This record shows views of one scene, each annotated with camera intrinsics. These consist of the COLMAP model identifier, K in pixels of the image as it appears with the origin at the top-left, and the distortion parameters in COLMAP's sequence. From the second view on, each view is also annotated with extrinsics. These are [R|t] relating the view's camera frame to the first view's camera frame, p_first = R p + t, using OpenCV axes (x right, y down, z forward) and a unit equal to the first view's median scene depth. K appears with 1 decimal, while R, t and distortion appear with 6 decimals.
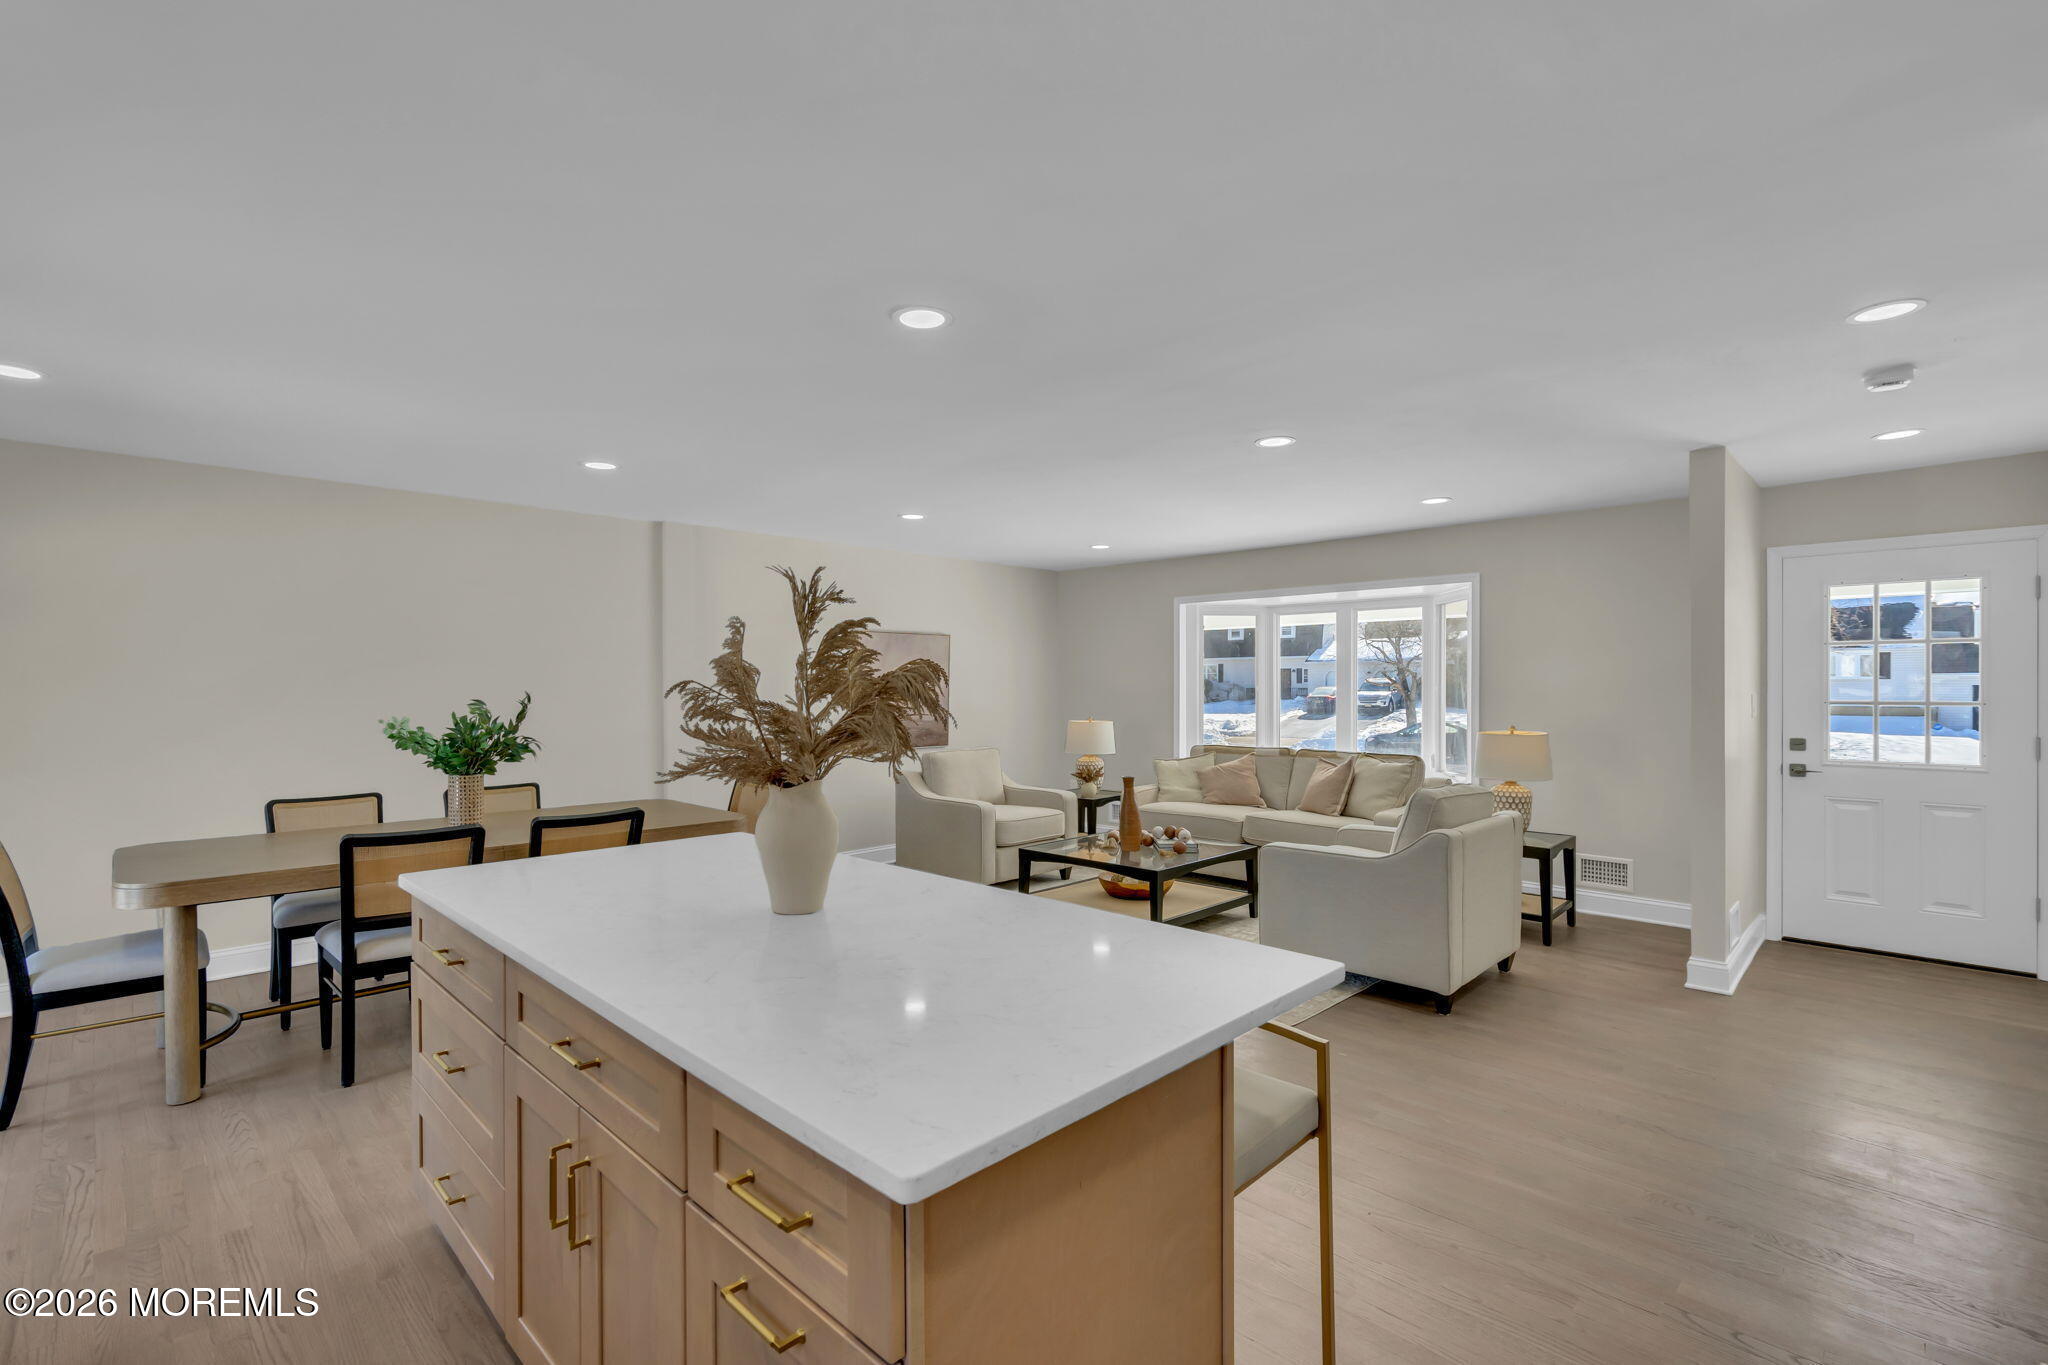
lens RADIAL K [[912.8, 0, 1019.2], [0, 912.8, 685.5], [0, 0, 1]] dist [-0.003211, 0.000074]
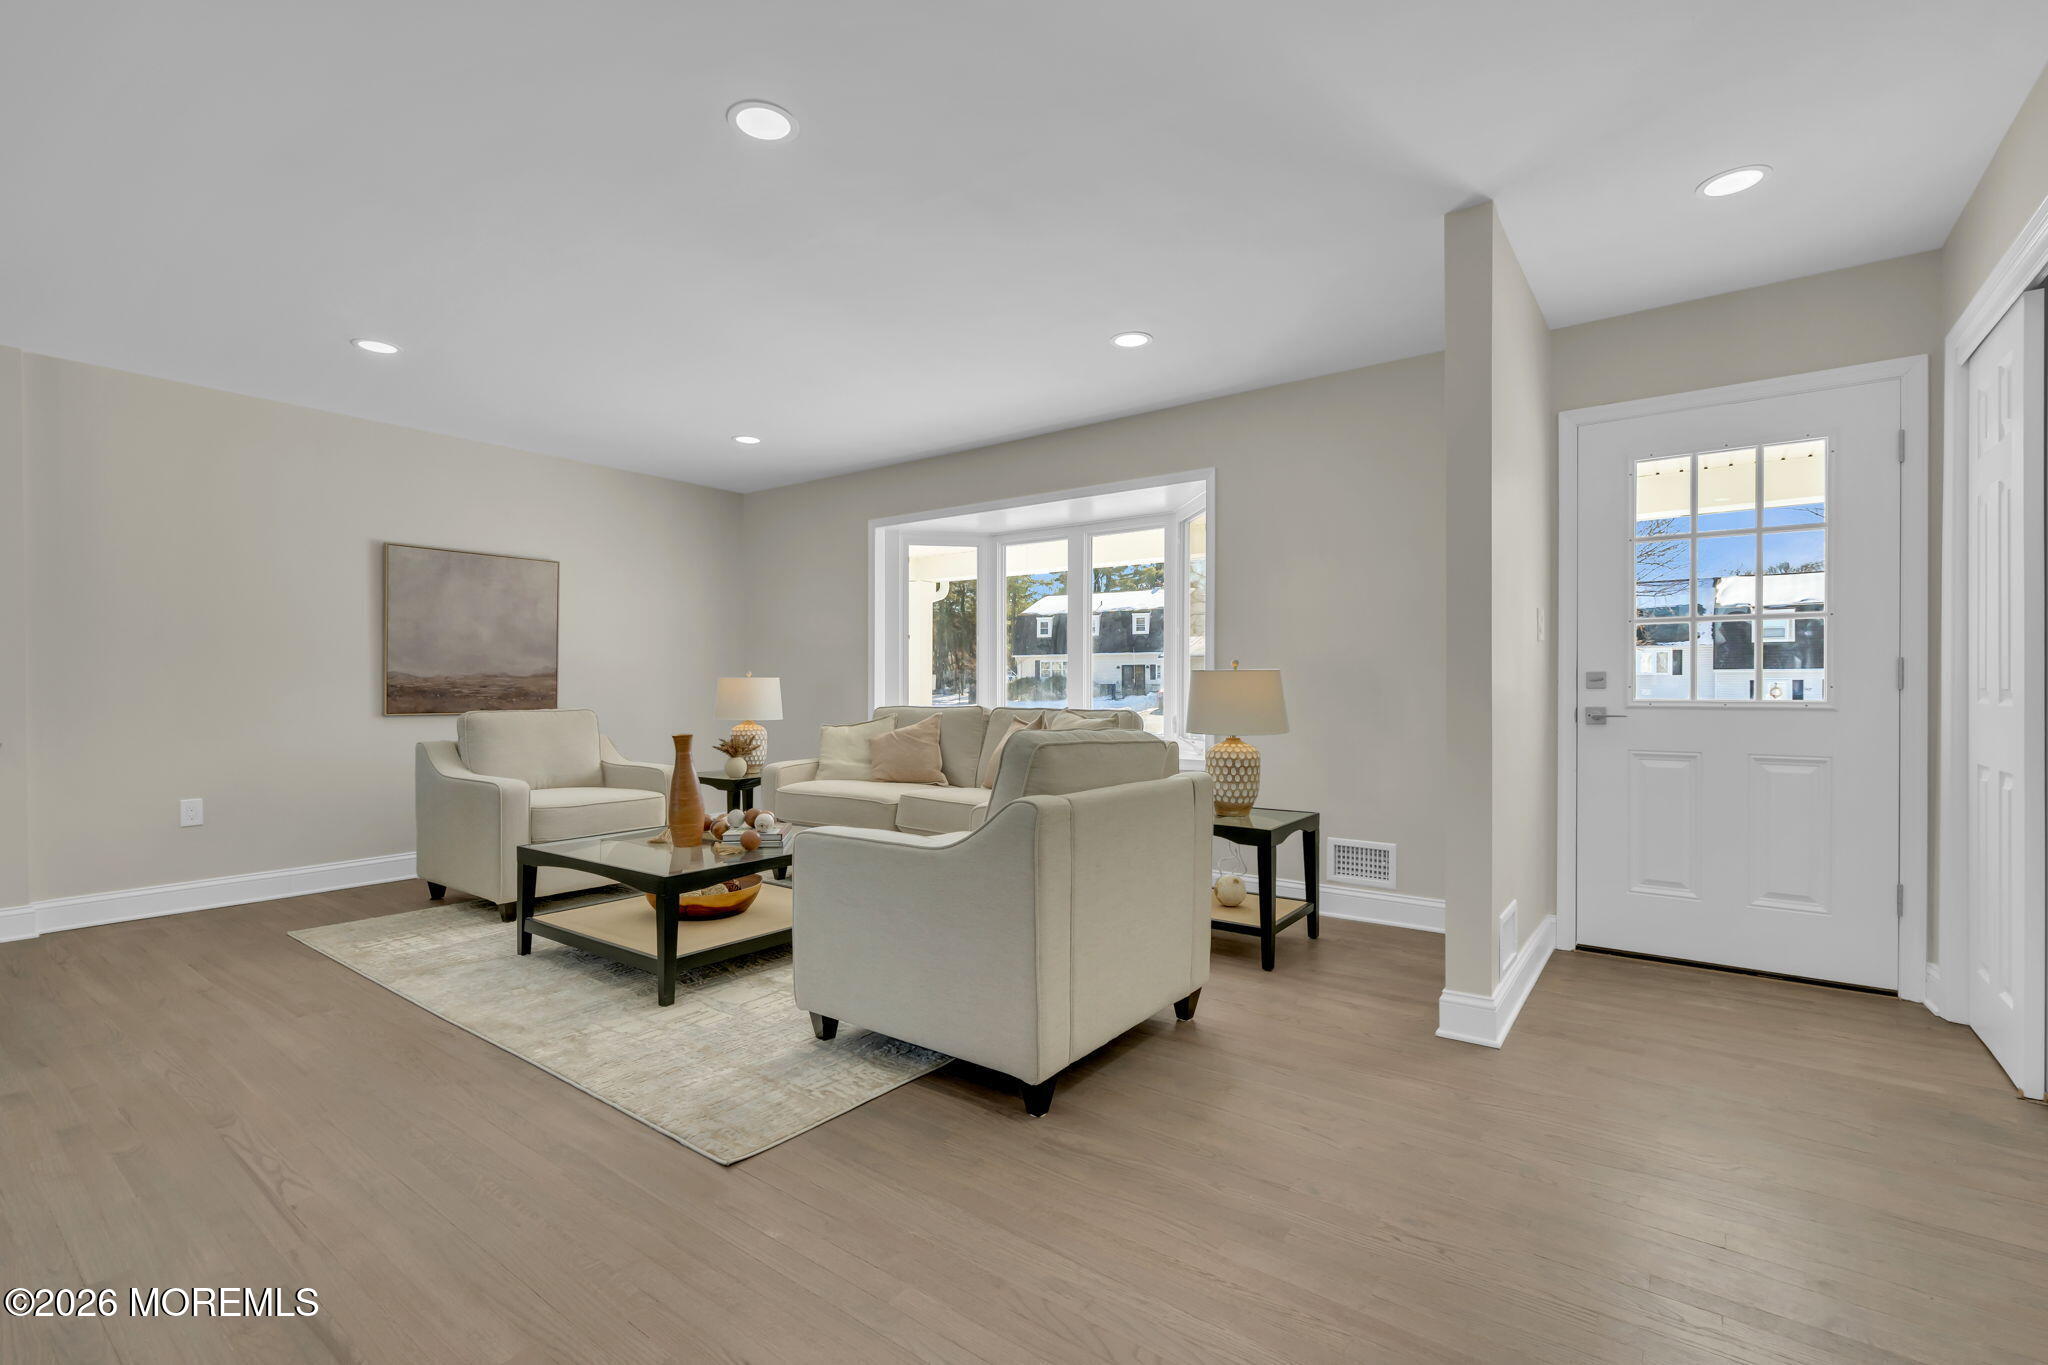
lens RADIAL K [[916.4, 0, 1017.0], [0, 916.4, 687.5], [0, 0, 1]] dist [-0.000474, 0.000453]
pose [[0.990559, 0.001885, 0.137072, 0.265615], [-0.002054, 0.999997, 0.001091, 0.063322], [-0.137070, -0.001362, 0.990560, 0.303256]]
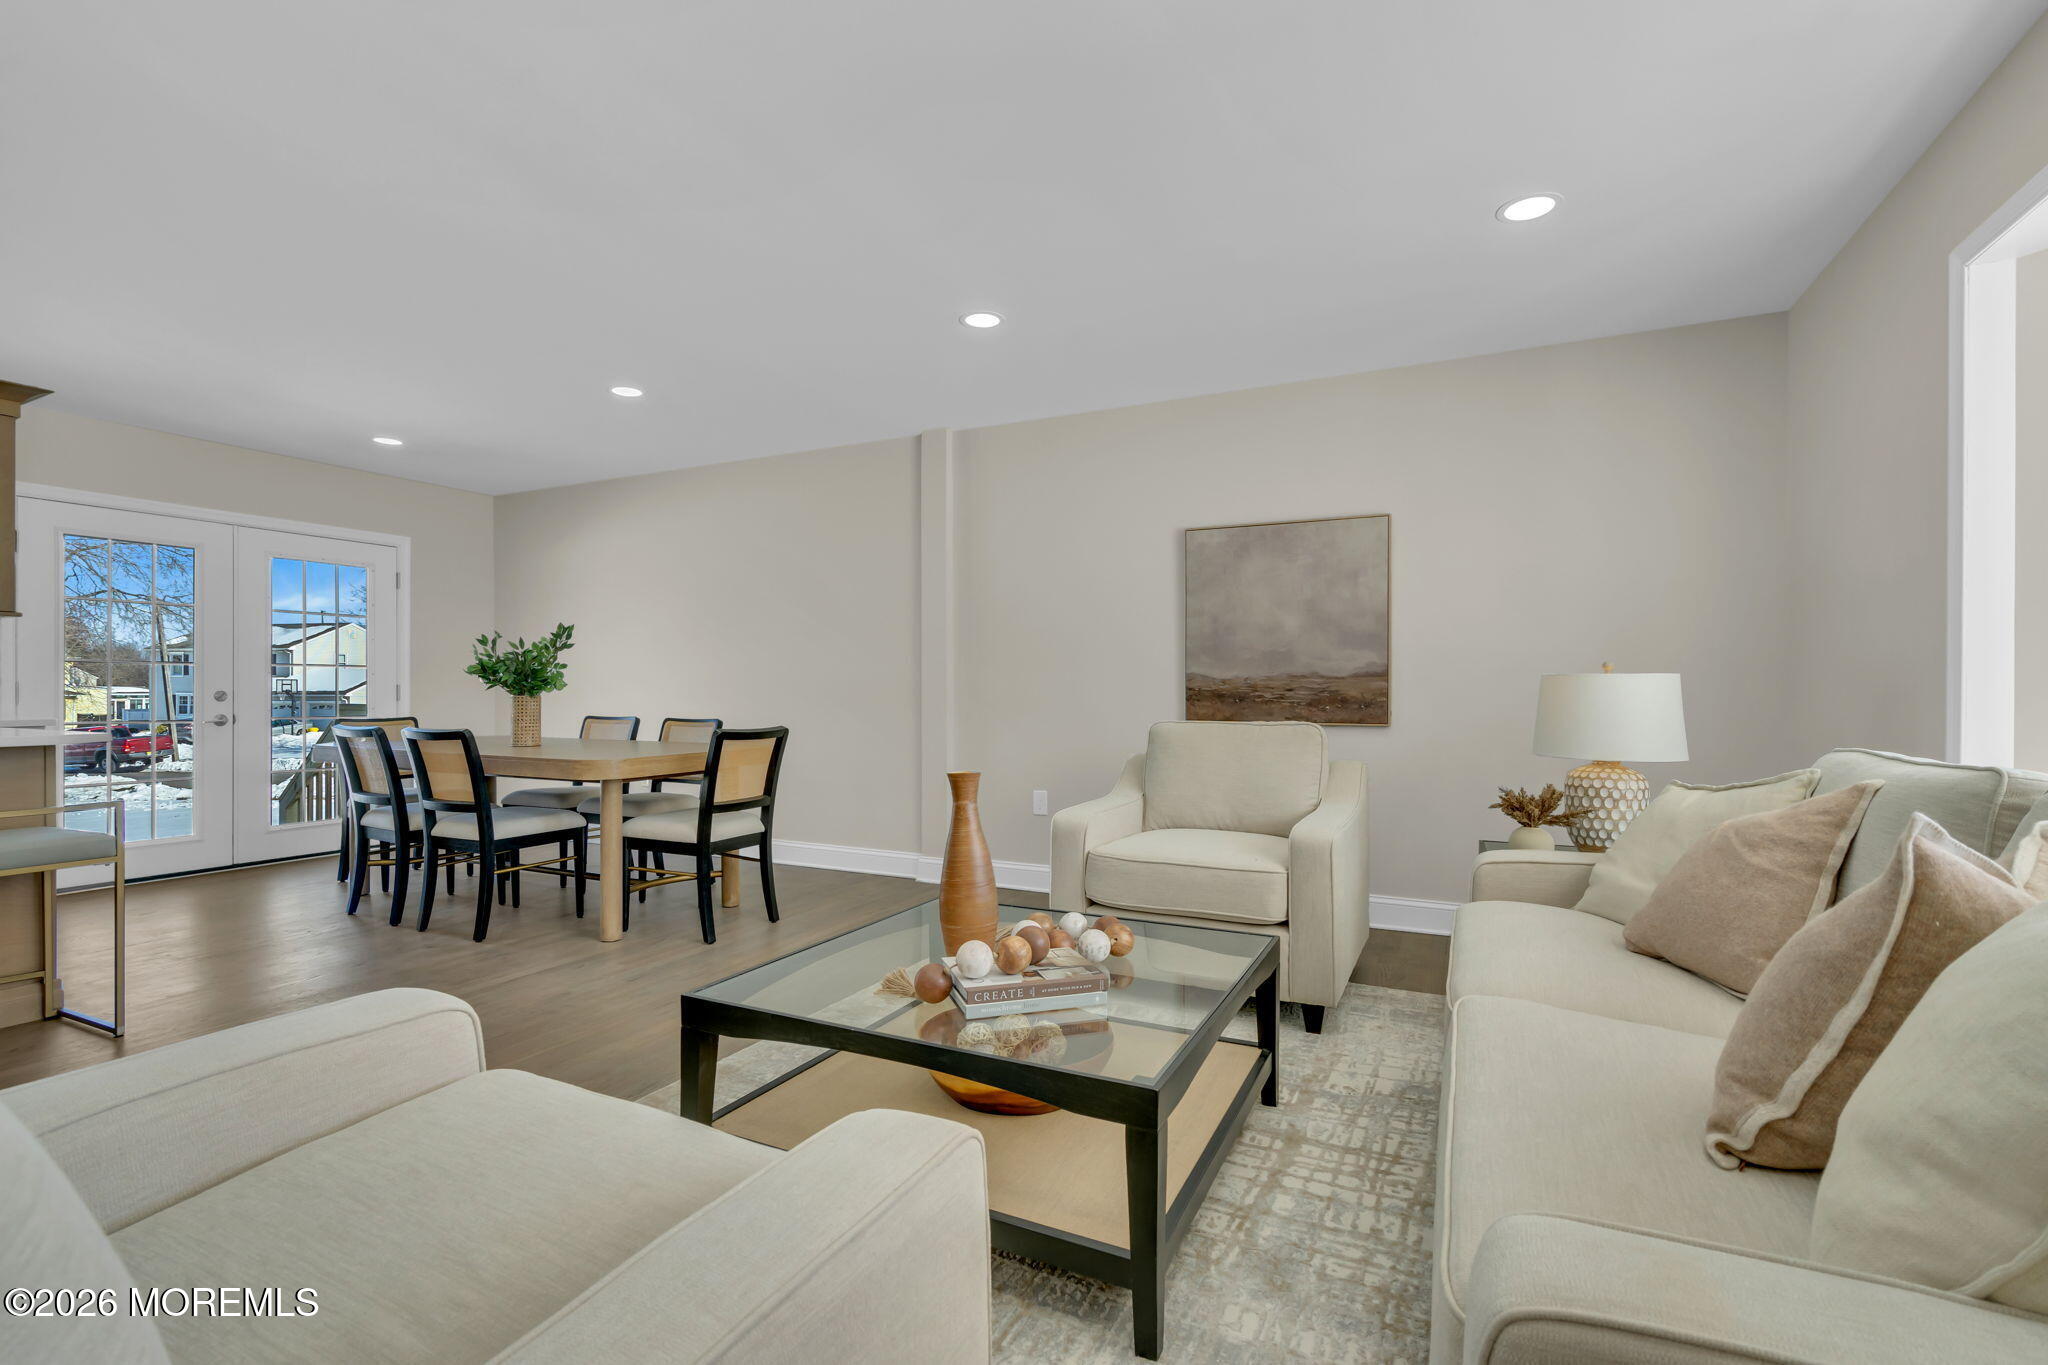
lens RADIAL K [[922.5, 0, 1018.3], [0, 922.5, 687.8], [0, 0, 1]] dist [-0.002152, 0.001019]
pose [[0.324081, 0.003121, -0.946024, 0.498169], [-0.002174, 0.999994, 0.002555, 0.061268], [0.946027, 0.001229, 0.324086, 0.879814]]
